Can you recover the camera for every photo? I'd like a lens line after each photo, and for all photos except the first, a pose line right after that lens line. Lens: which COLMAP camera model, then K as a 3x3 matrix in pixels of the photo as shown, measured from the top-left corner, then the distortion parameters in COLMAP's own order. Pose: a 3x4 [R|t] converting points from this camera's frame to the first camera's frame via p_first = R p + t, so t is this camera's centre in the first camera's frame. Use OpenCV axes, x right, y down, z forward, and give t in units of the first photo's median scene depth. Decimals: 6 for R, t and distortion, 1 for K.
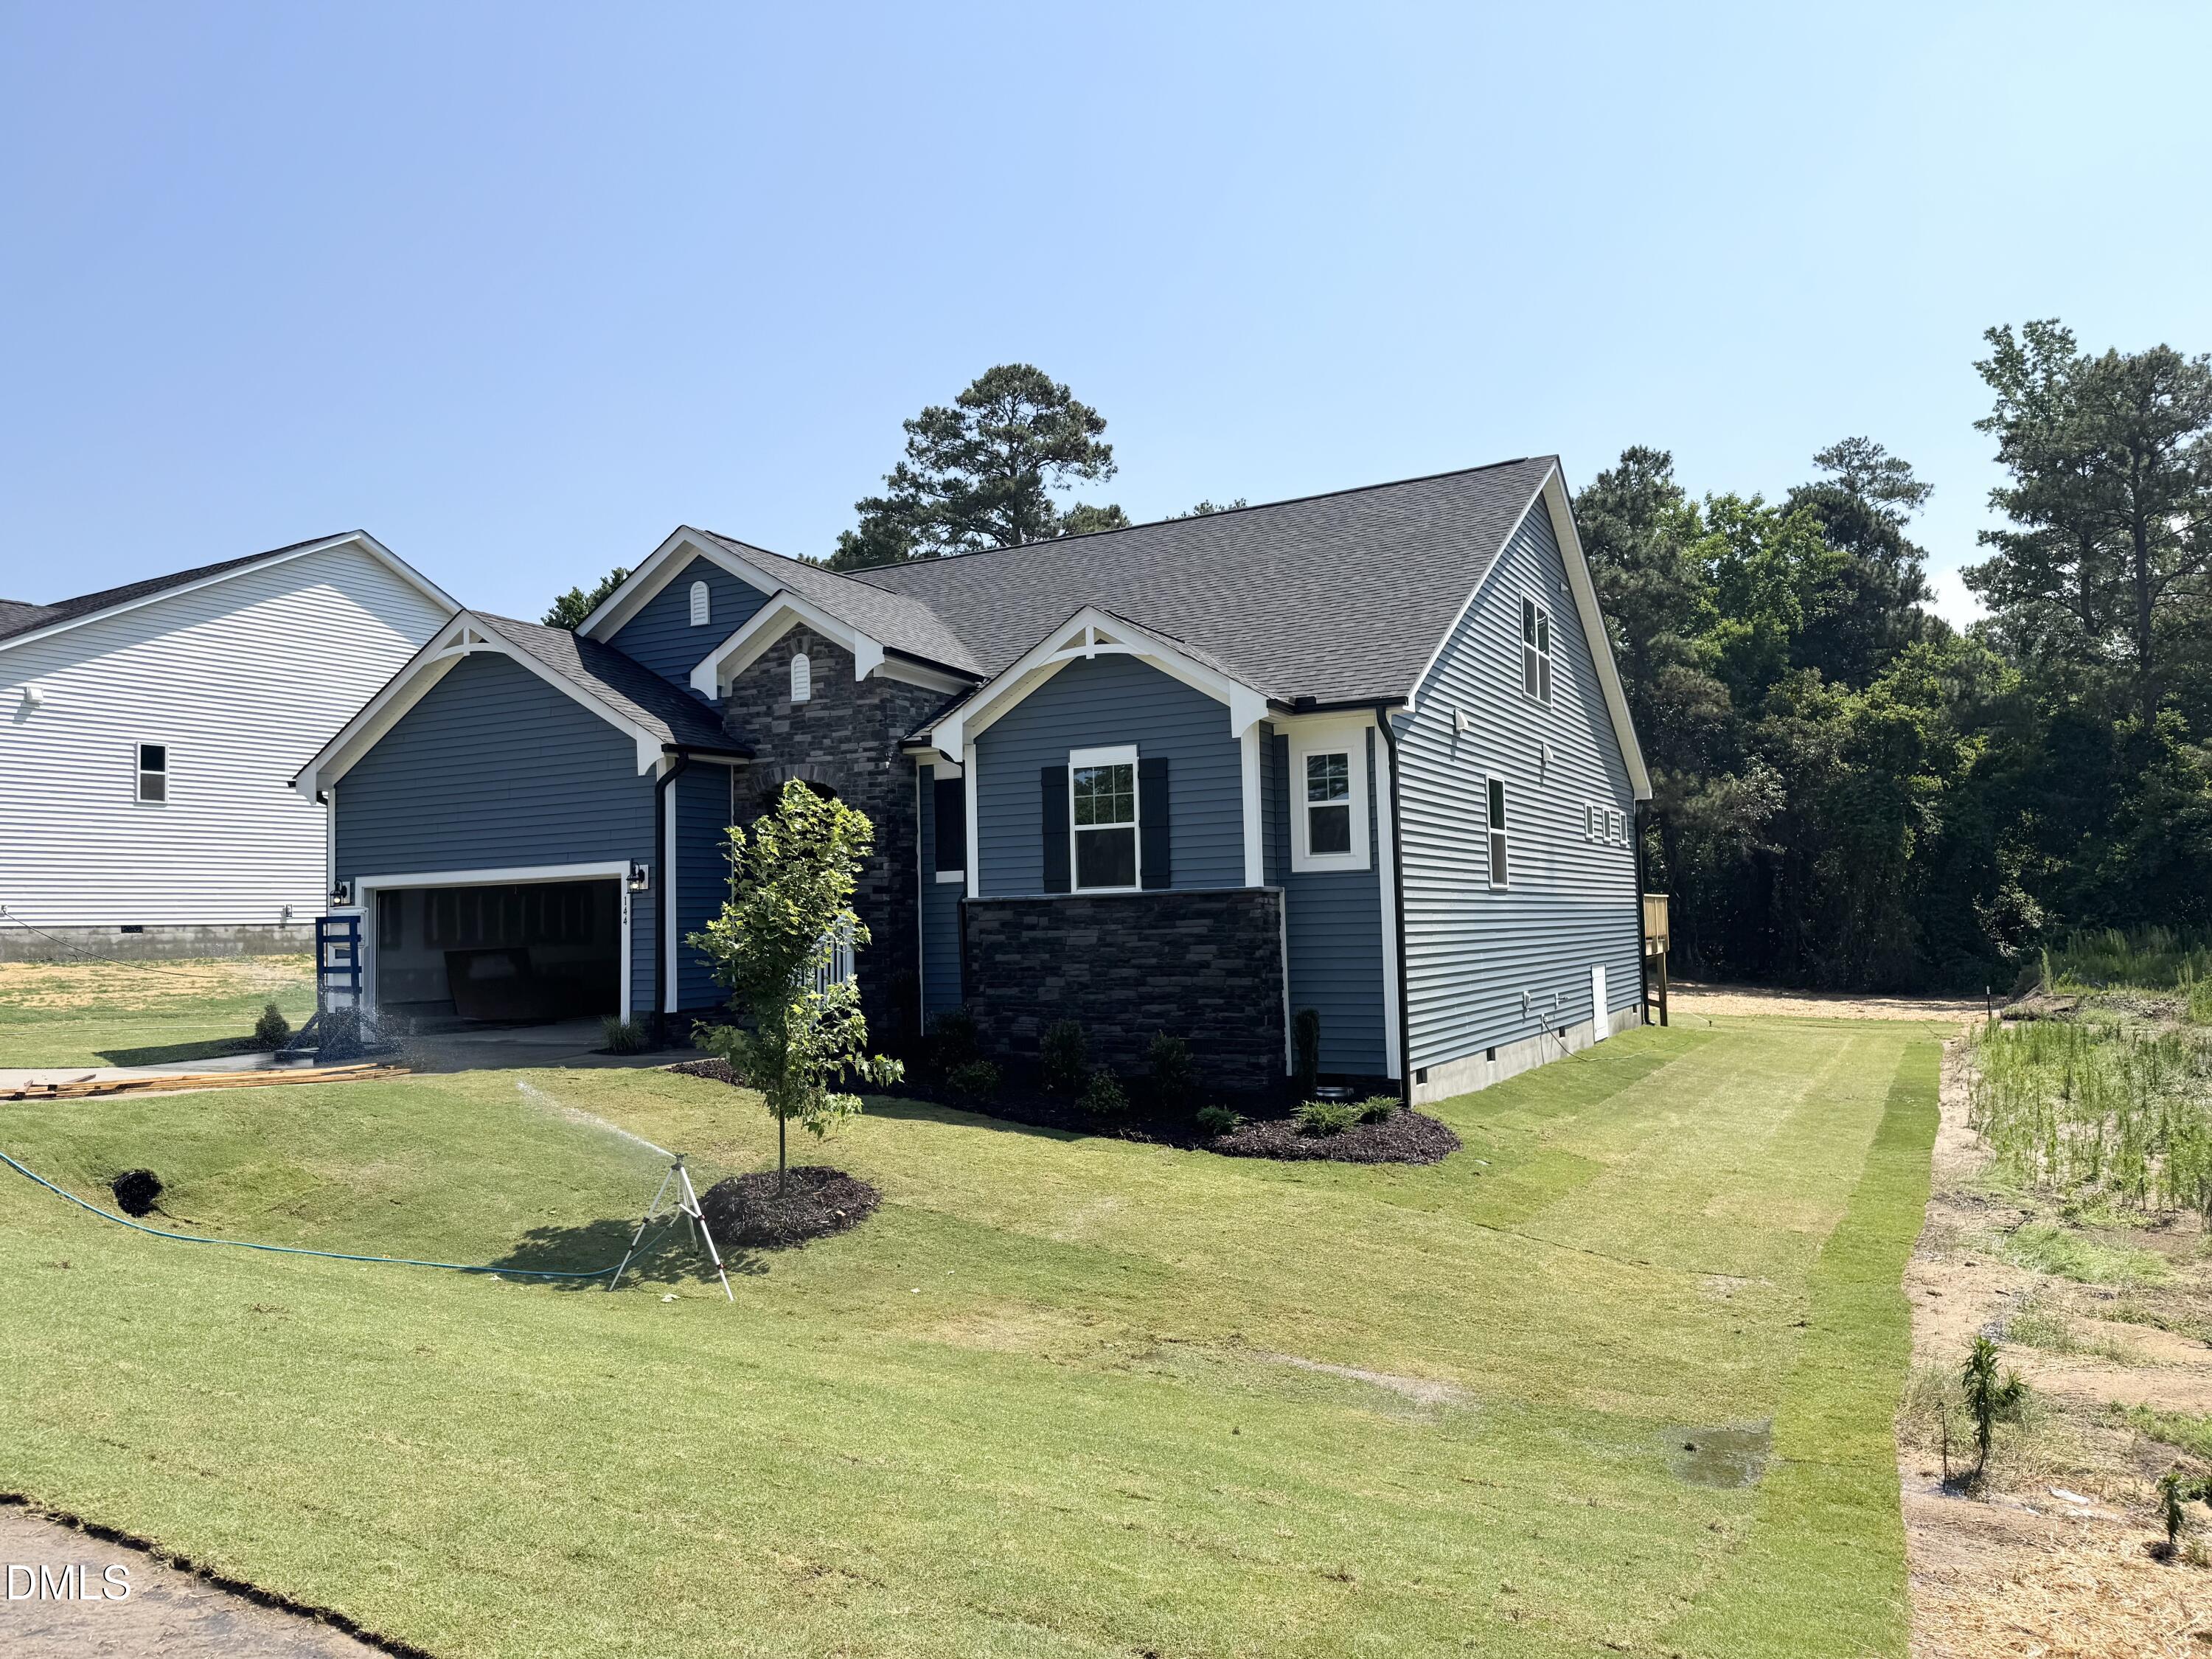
lens RADIAL K [[1537.6, 0, 1103.9], [0, 1537.6, 837.9], [0, 0, 1]] dist [0.170991, -0.290089]
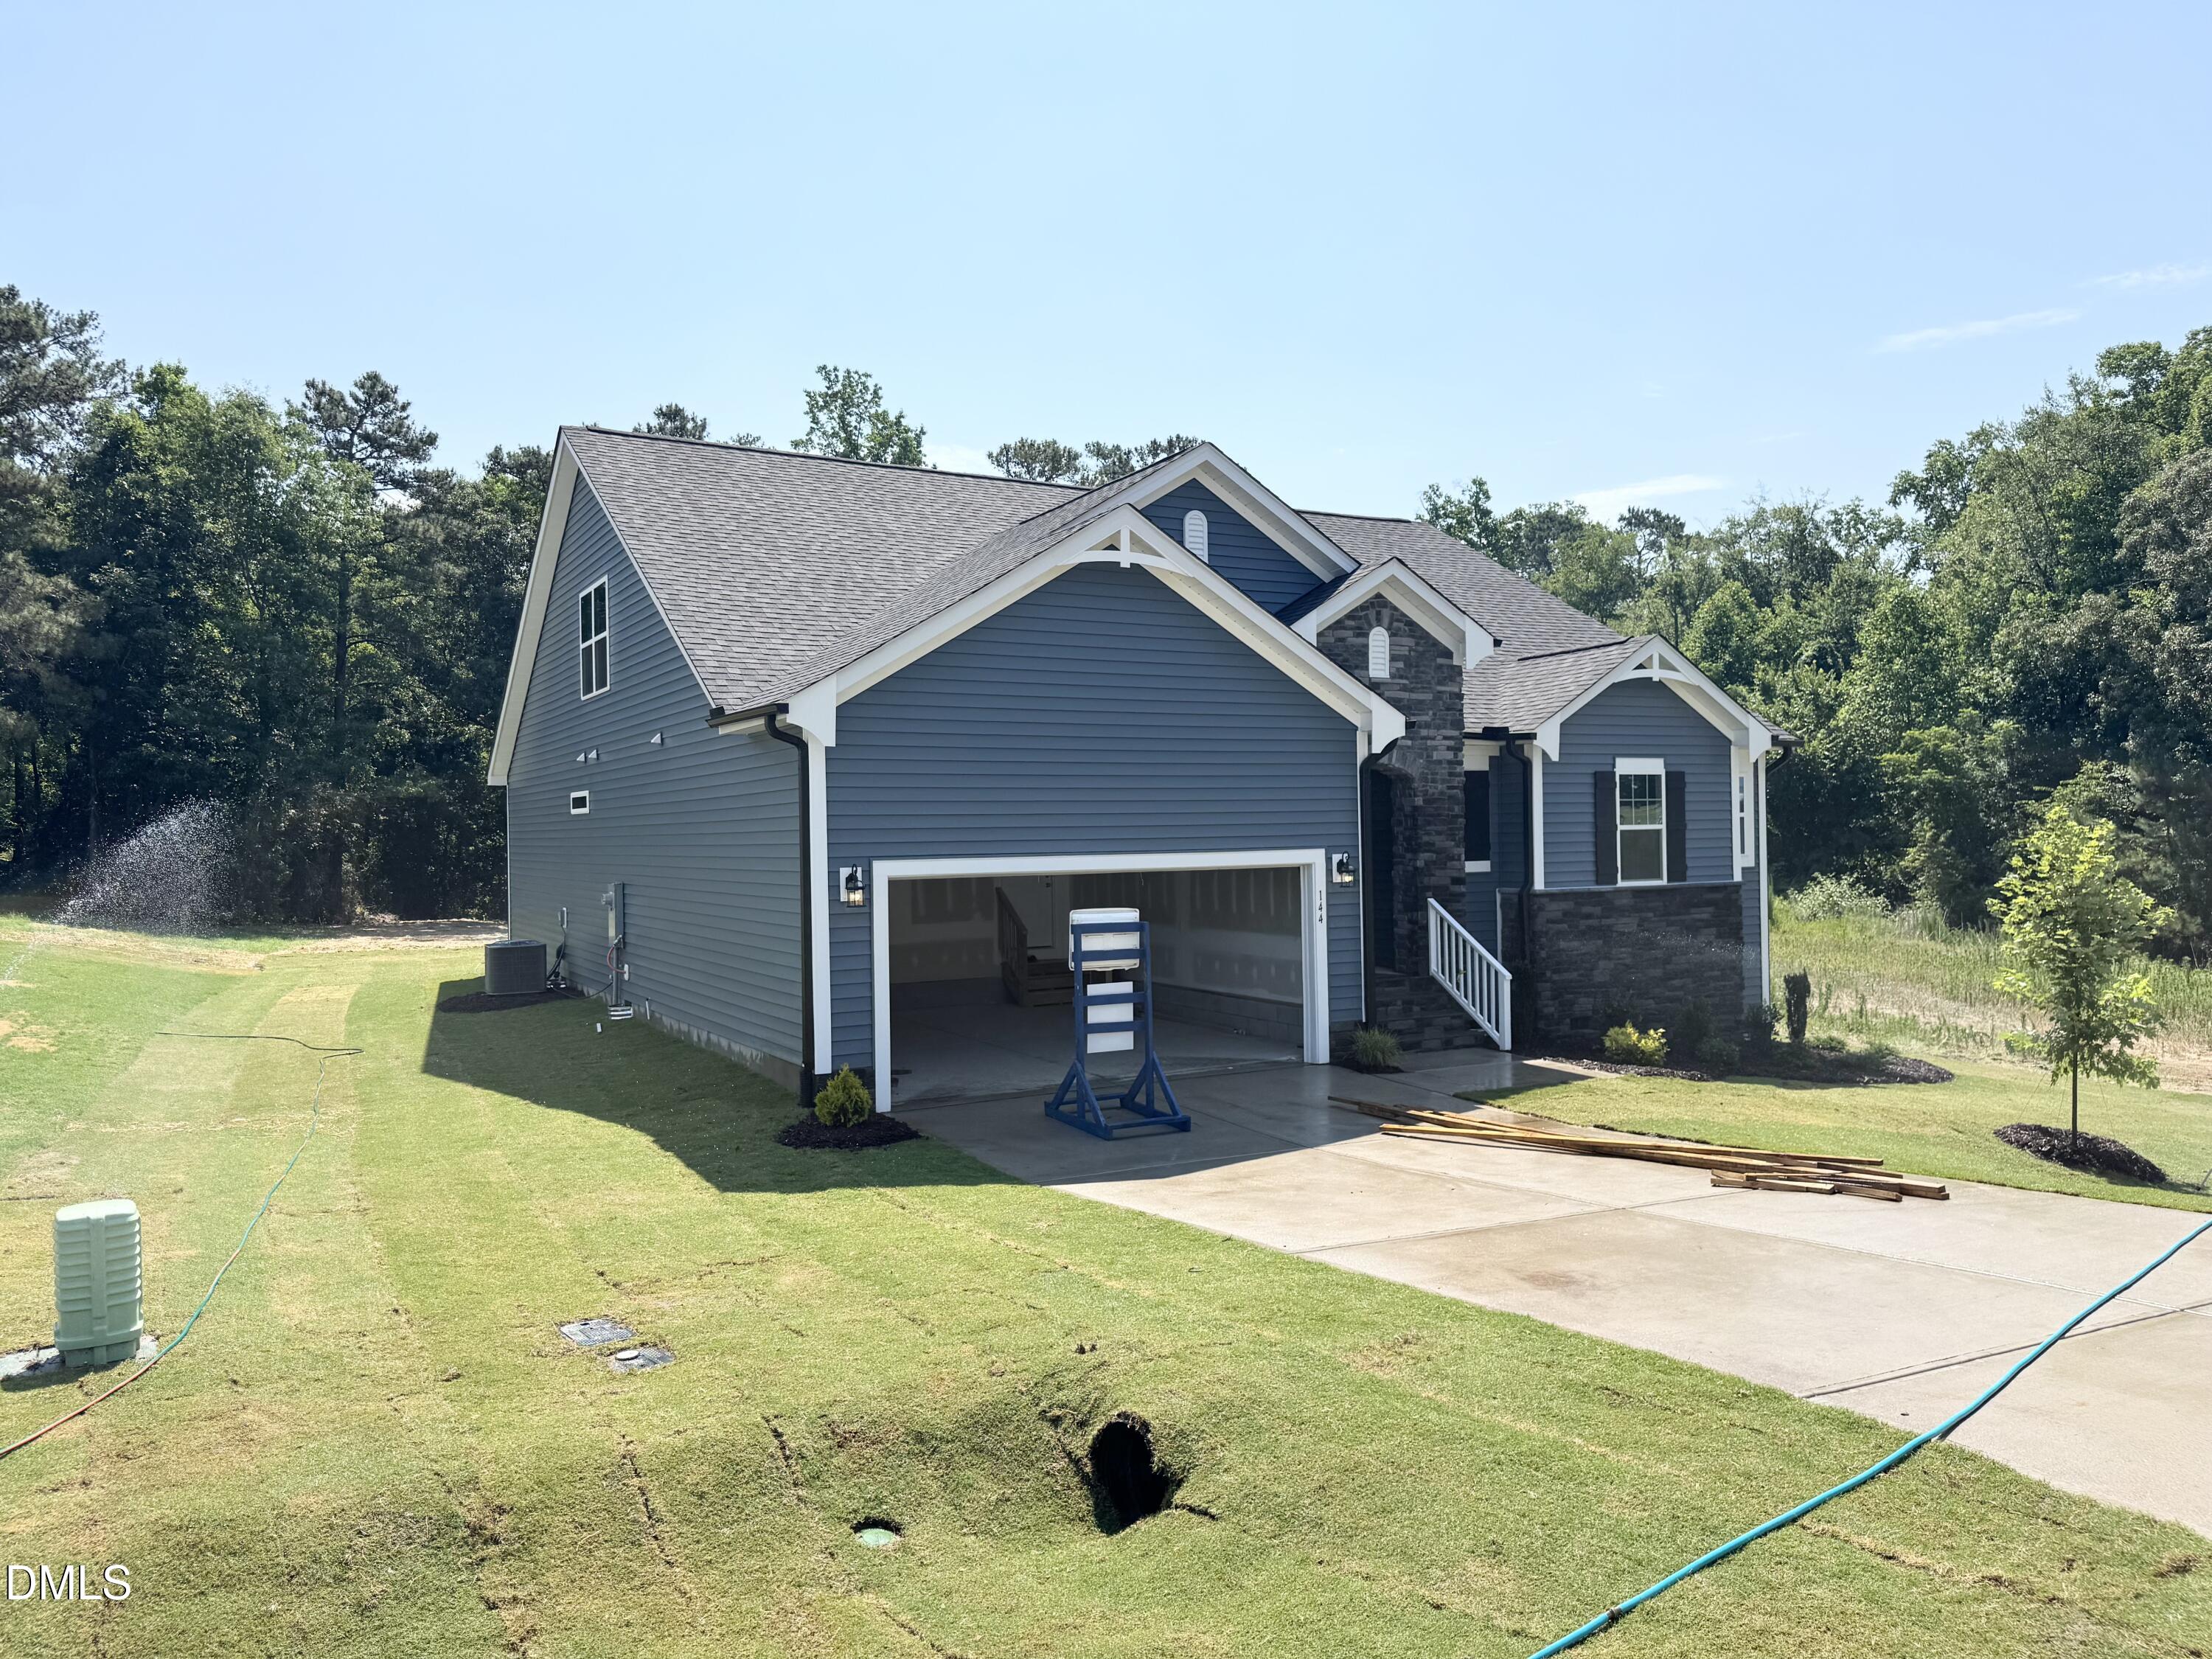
lens RADIAL K [[1544.6, 0, 1106.0], [0, 1544.6, 829.5], [0, 0, 1]] dist [0.170846, -0.262636]
pose [[0.533227, 0.016991, 0.845802, -1.088693], [-0.044705, 0.998967, 0.008116, 0.002355], [-0.844790, -0.042139, 0.533435, 0.646080]]
